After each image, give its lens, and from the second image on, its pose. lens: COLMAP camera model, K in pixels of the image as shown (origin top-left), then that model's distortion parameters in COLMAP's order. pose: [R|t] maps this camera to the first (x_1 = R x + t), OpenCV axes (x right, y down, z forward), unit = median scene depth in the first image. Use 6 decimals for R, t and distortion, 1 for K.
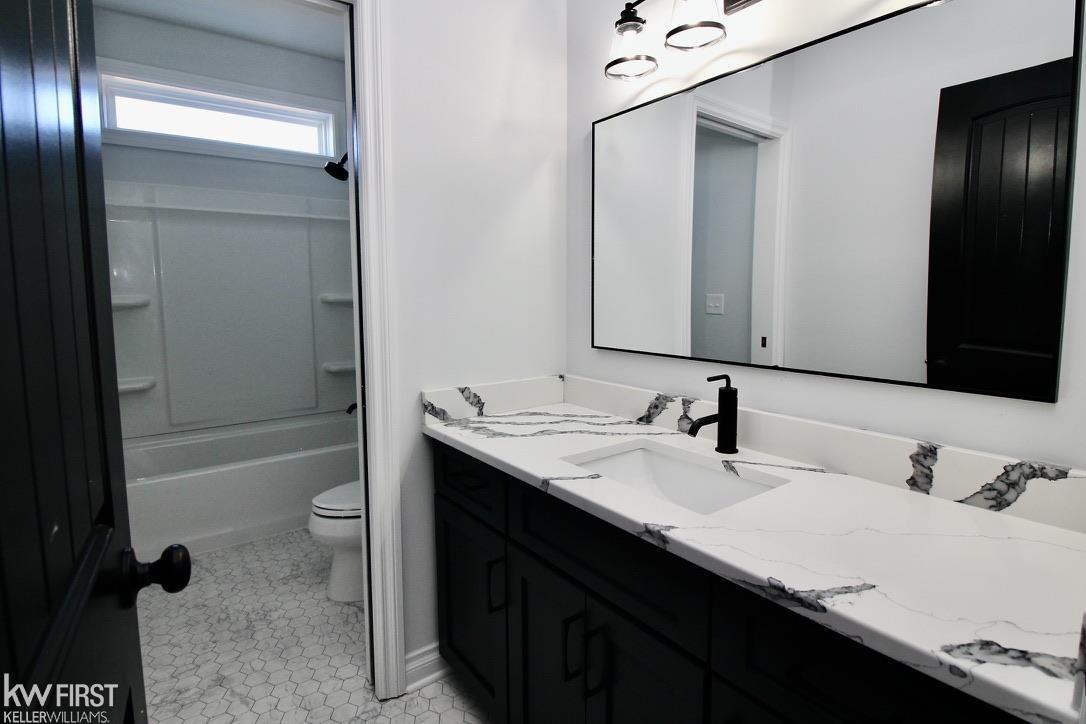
lens RADIAL K [[521.4, 0, 547.7], [0, 521.4, 348.1], [0, 0, 1]] dist [0.005022, -0.014034]
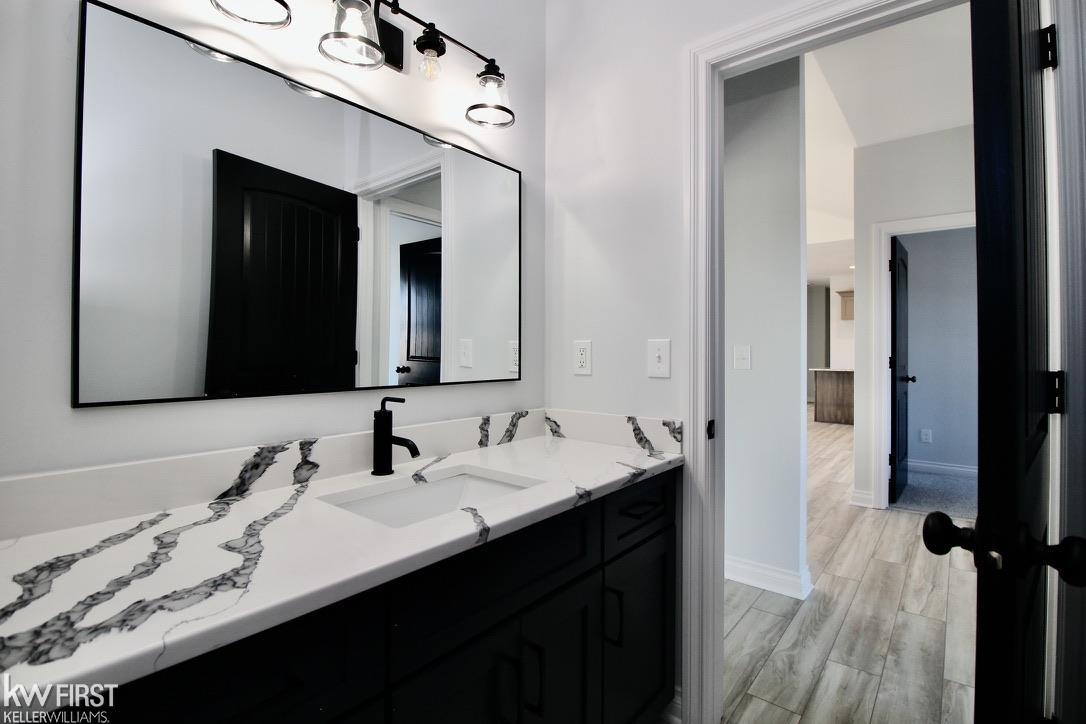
lens RADIAL K [[521.4, 0, 547.7], [0, 521.4, 348.1], [0, 0, 1]] dist [0.005022, -0.014034]
pose [[-0.225275, -0.001847, 0.974294, -0.831377], [0.090598, 0.995626, 0.022836, -0.045251], [-0.970074, 0.093413, -0.224122, 1.044611]]
